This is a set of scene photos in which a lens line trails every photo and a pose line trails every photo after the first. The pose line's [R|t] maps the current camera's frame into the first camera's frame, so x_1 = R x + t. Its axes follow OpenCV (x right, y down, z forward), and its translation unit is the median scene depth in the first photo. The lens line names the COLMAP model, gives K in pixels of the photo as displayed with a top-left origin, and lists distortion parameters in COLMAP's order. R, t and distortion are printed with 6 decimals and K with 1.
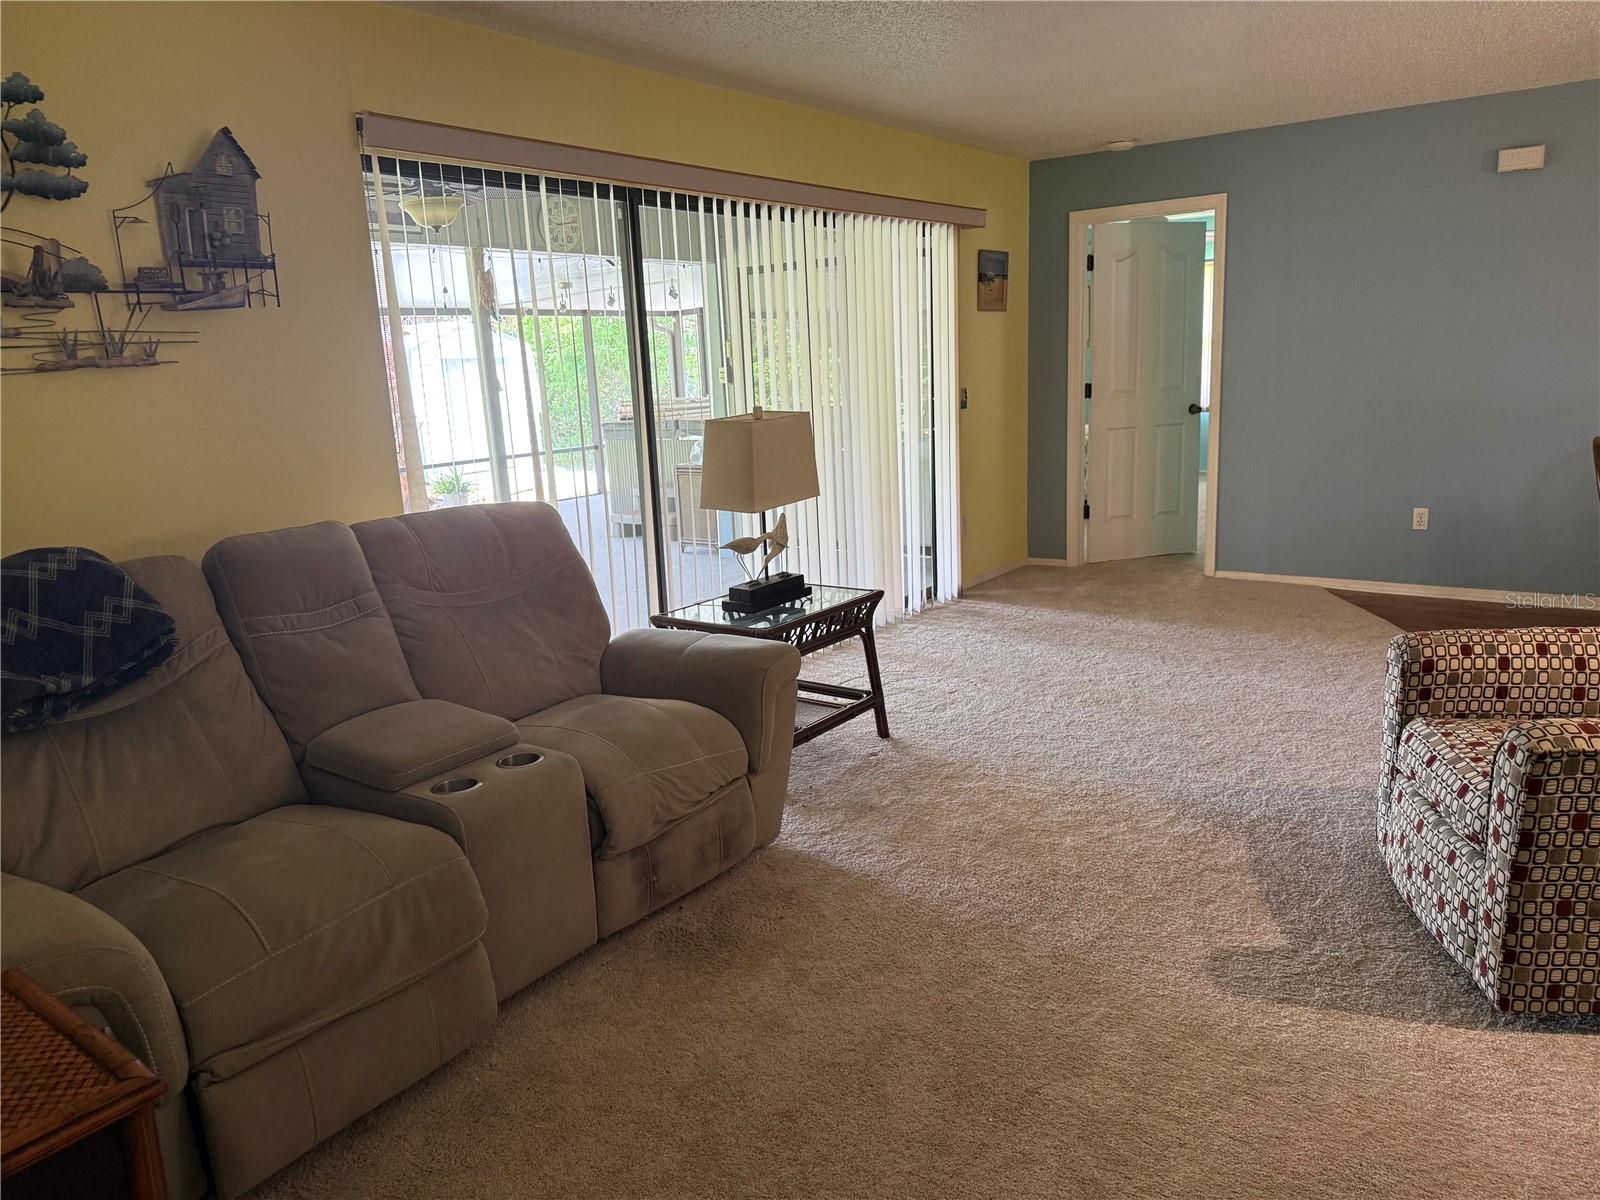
lens RADIAL K [[1136.5, 0, 802.6], [0, 1136.5, 607.7], [0, 0, 1]] dist [0.008380, -0.007884]
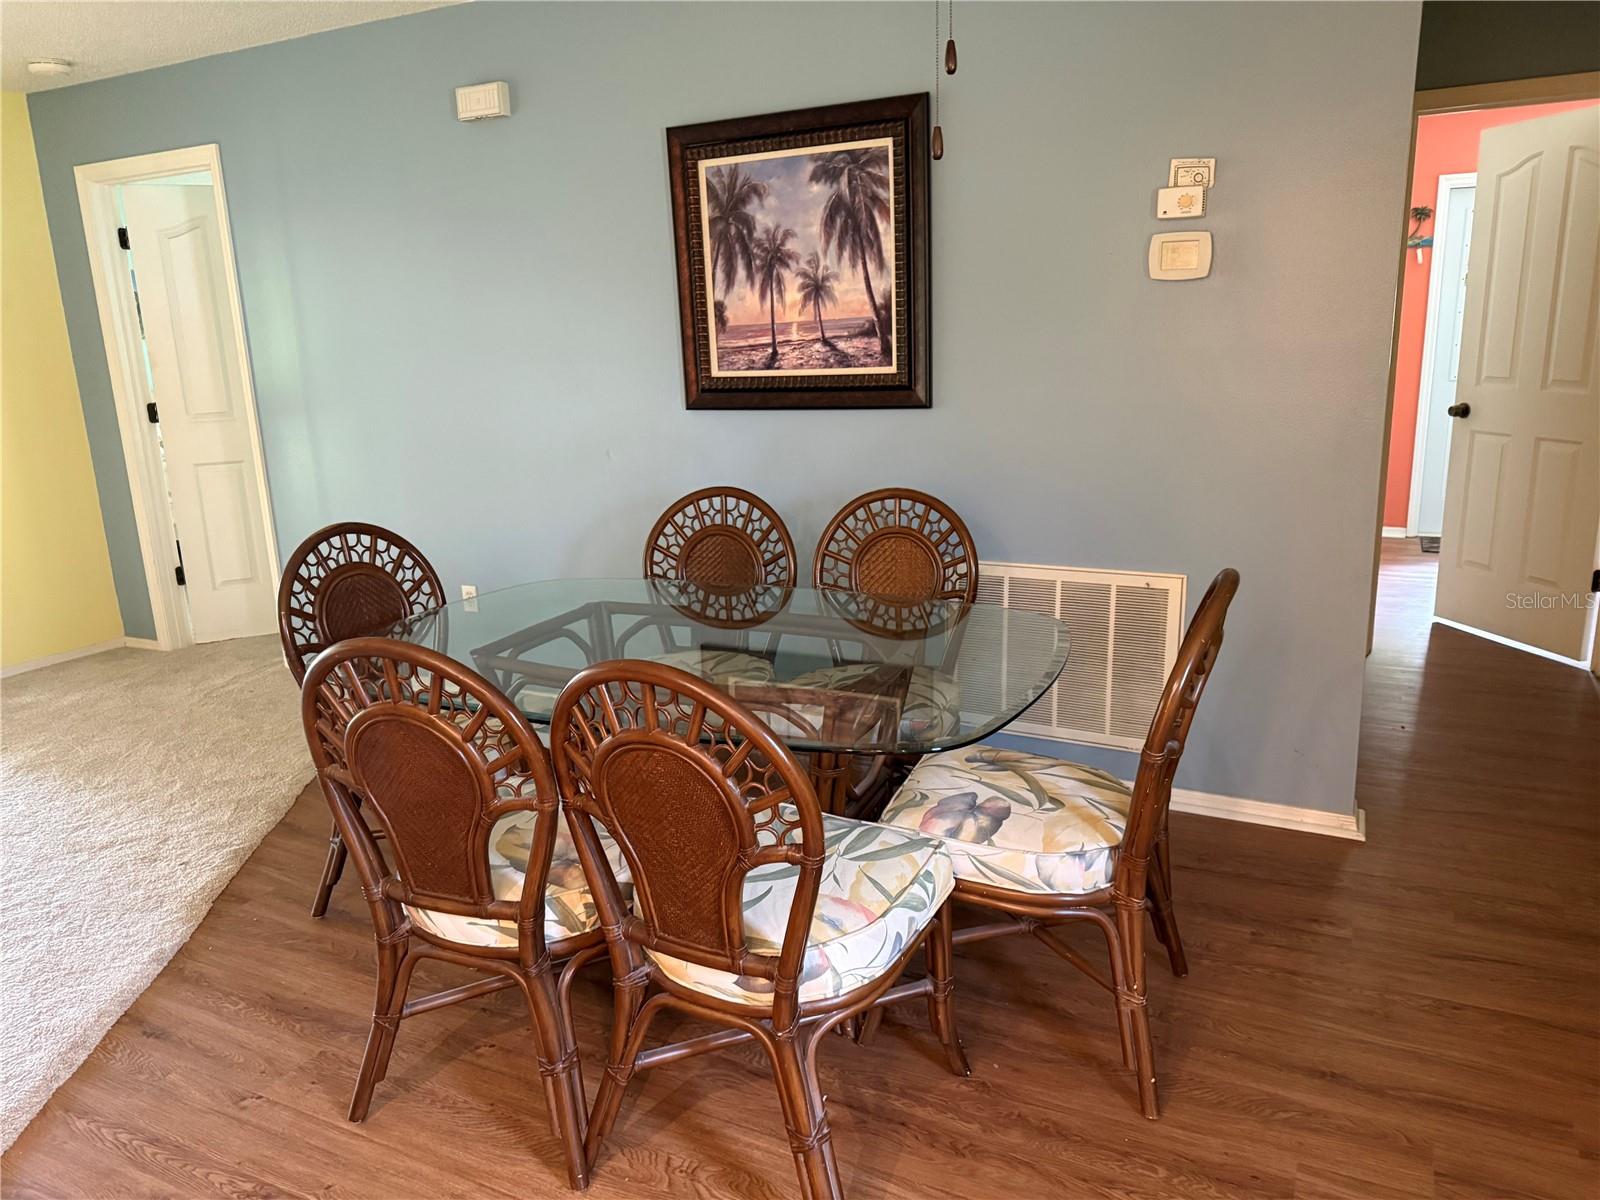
lens RADIAL K [[1136.5, 0, 800.7], [0, 1136.5, 598.0], [0, 0, 1]] dist [0.008380, -0.007884]
pose [[0.989201, -0.019014, 0.145324, 0.554996], [0.018613, 0.999818, 0.004121, -0.067276], [-0.145376, -0.001371, 0.989376, 0.214313]]
